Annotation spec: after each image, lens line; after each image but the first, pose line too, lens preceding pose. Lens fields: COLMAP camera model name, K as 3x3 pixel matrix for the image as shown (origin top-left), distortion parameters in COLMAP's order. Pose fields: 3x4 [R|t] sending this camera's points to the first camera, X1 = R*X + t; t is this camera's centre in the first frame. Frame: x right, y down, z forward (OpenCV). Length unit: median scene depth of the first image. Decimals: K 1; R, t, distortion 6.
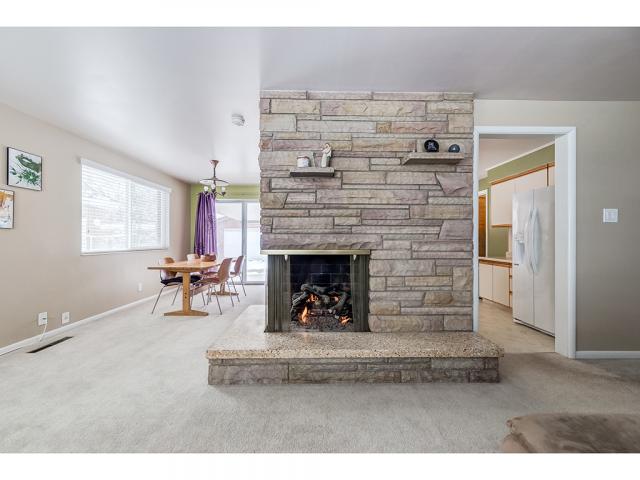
lens RADIAL K [[247.6, 0, 323.1], [0, 247.6, 237.7], [0, 0, 1]] dist [0.002599, -0.000560]
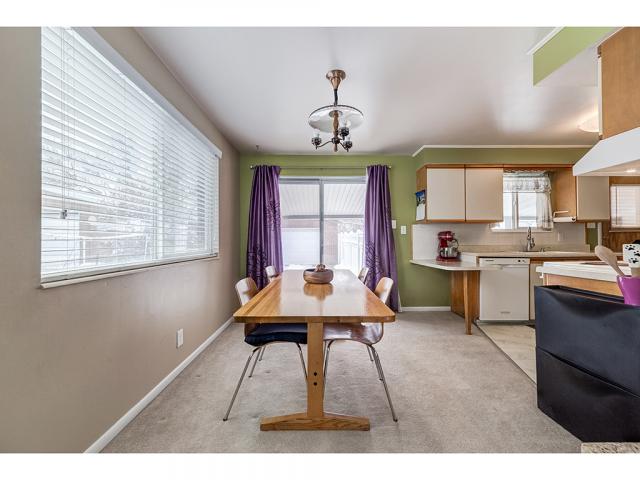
lens RADIAL K [[247.6, 0, 322.4], [0, 247.6, 238.7], [0, 0, 1]] dist [0.002599, -0.000560]
pose [[0.999949, -0.007676, 0.006501, -0.876122], [0.007685, 0.999970, -0.001276, 0.016140], [-0.006491, 0.001326, 0.999978, 0.973727]]
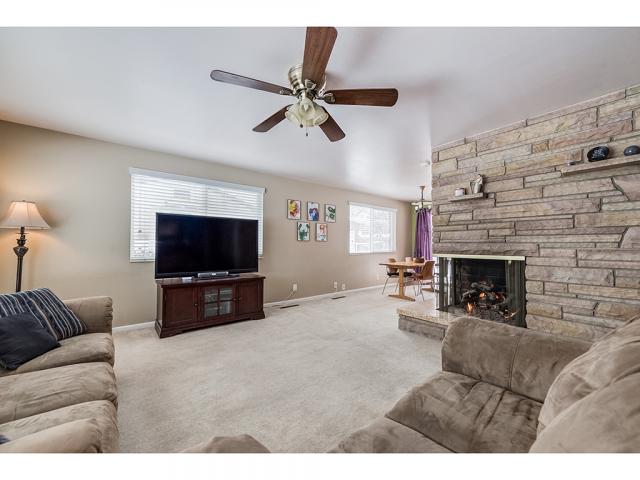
lens RADIAL K [[247.6, 0, 325.0], [0, 247.6, 241.6], [0, 0, 1]] dist [0.002599, -0.000560]
pose [[0.633406, -0.008759, -0.773770, 0.490829], [0.001482, 0.999948, -0.010107, -0.009829], [0.773819, 0.005255, 0.633386, -0.449657]]
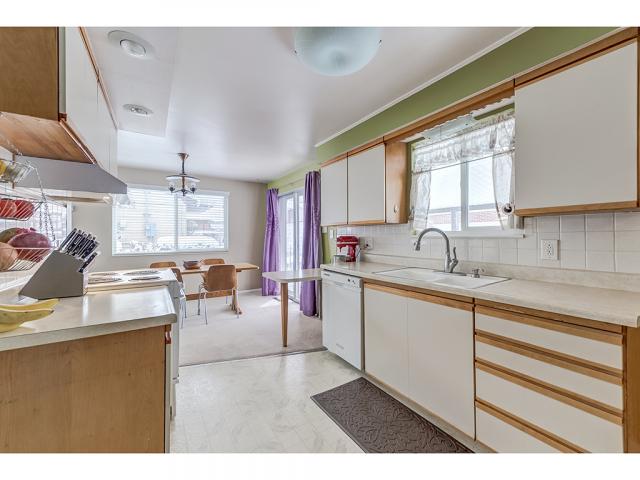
lens RADIAL K [[247.6, 0, 325.5], [0, 247.6, 237.7], [0, 0, 1]] dist [0.002599, -0.000560]
pose [[0.556856, 0.000188, -0.830609, 1.059737], [0.016212, 0.999807, 0.011095, -0.036804], [0.830451, -0.019644, 0.556746, 1.758434]]
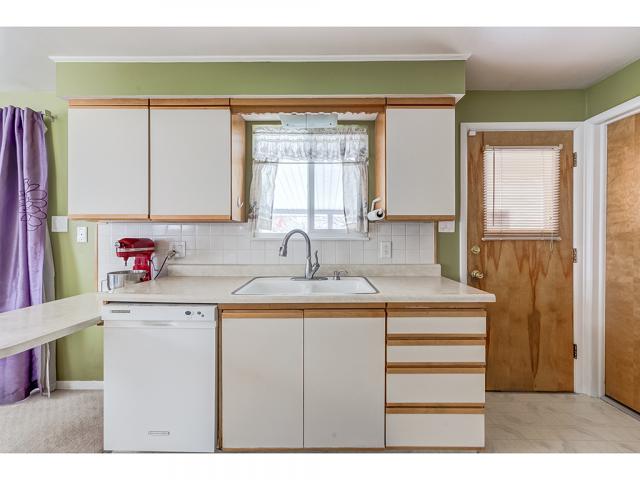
lens RADIAL K [[247.6, 0, 323.7], [0, 247.6, 239.1], [0, 0, 1]] dist [0.002599, -0.000560]
pose [[0.999778, -0.002217, -0.020943, 0.614722], [0.002672, 0.999761, 0.021711, -0.041928], [0.020890, -0.021762, 0.999545, 1.806104]]
